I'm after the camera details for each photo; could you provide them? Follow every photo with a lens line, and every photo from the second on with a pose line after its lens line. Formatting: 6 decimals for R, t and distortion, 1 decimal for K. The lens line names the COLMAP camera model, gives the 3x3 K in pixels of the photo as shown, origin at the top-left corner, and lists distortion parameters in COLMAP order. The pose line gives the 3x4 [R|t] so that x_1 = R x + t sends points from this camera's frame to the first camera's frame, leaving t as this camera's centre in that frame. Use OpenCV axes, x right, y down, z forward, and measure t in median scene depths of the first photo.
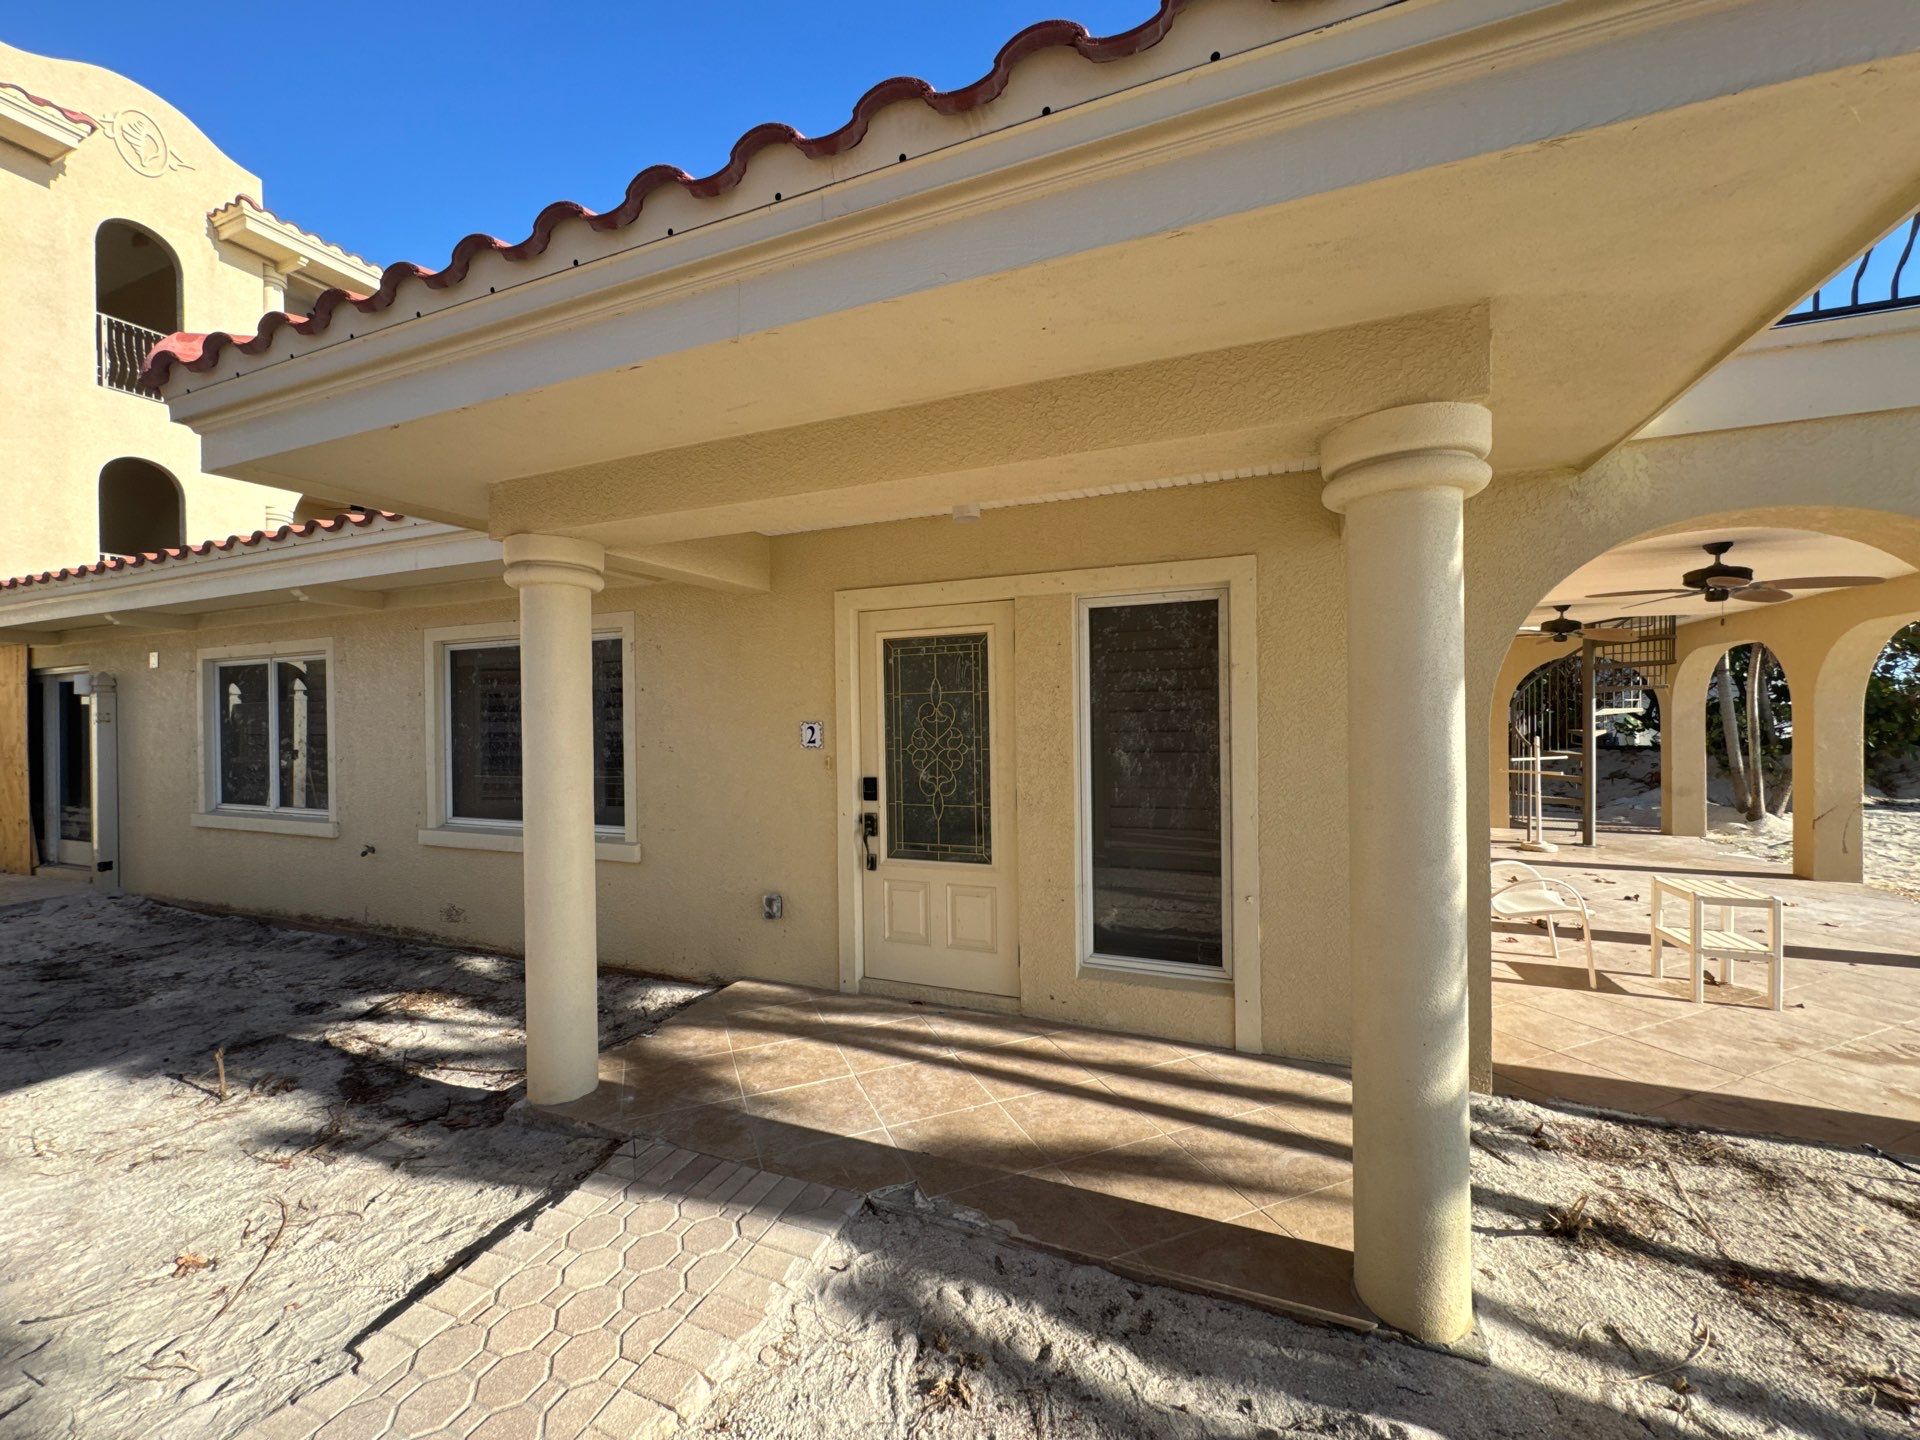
lens RADIAL K [[767.8, 0, 957.7], [0, 767.8, 722.1], [0, 0, 1]] dist [-0.002967, 0.000794]
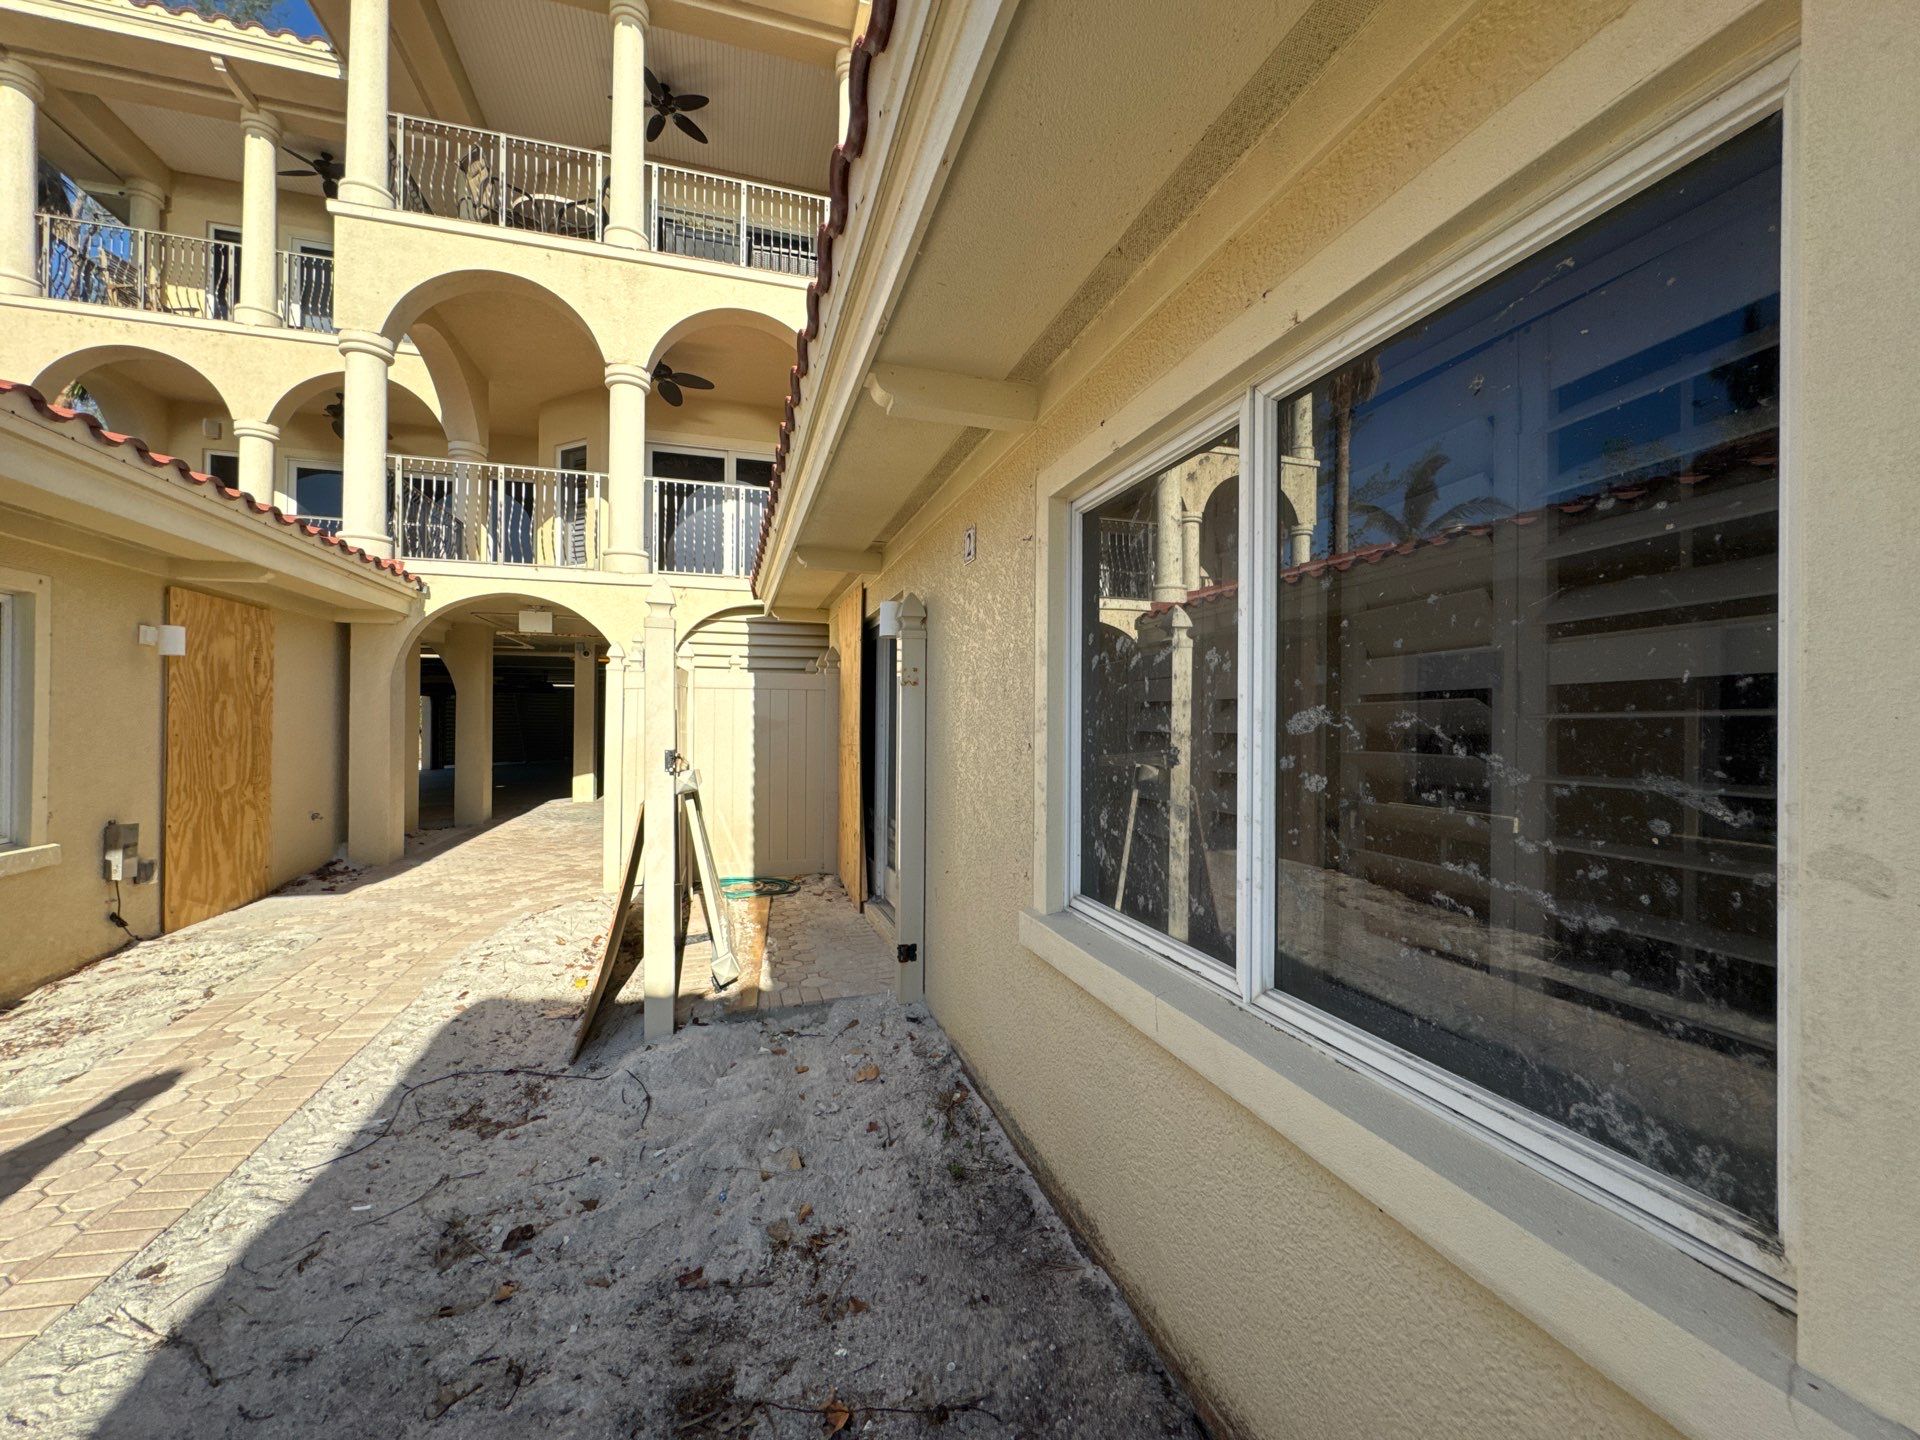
lens RADIAL K [[767.8, 0, 956.1], [0, 767.8, 717.0], [0, 0, 1]] dist [-0.002967, 0.000794]
pose [[0.636947, 0.011952, -0.770815, -0.716546], [-0.016798, 0.999858, 0.001623, 0.022467], [0.770725, 0.011915, 0.637057, 0.720181]]
